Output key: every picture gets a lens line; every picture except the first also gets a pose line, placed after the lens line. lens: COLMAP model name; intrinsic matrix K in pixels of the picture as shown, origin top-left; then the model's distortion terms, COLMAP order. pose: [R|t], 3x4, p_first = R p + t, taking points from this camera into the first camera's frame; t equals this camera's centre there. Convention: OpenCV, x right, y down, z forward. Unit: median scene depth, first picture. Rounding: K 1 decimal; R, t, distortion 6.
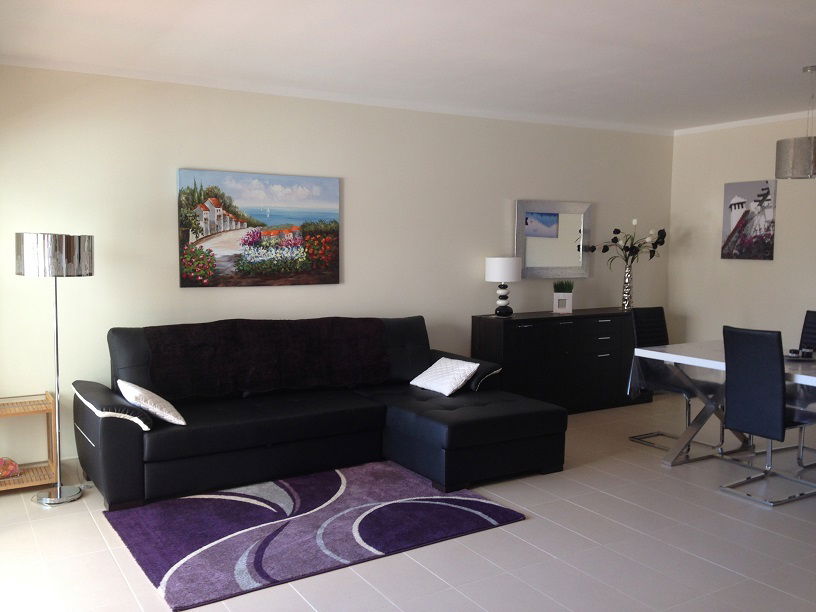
lens RADIAL K [[761.5, 0, 406.1], [0, 761.5, 305.8], [0, 0, 1]] dist [0.008174, 0.000000]
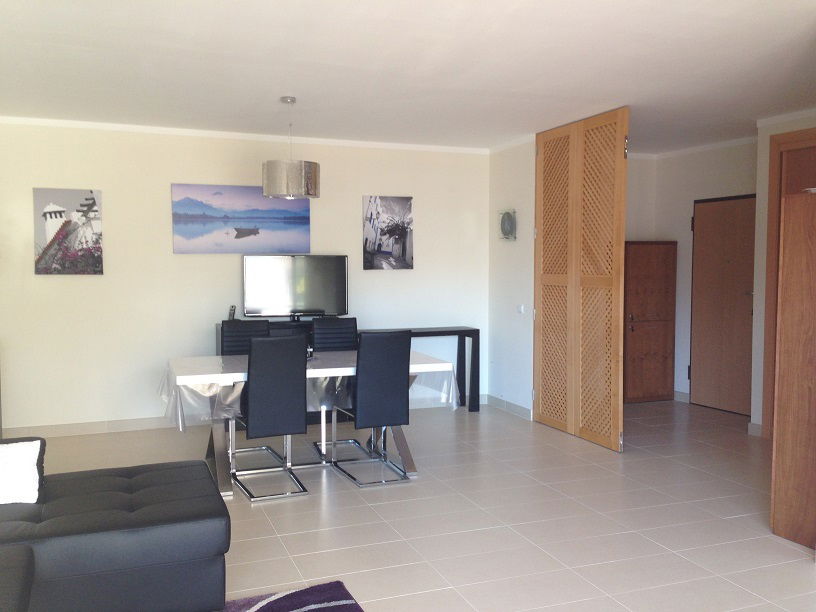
lens RADIAL K [[761.5, 0, 406.4], [0, 761.5, 306.4], [0, 0, 1]] dist [0.008174, 0.000000]
pose [[0.160763, -0.064216, 0.984902, -0.391400], [0.076305, 0.995703, 0.052465, -0.040849], [-0.984039, 0.066719, 0.164972, 0.466376]]
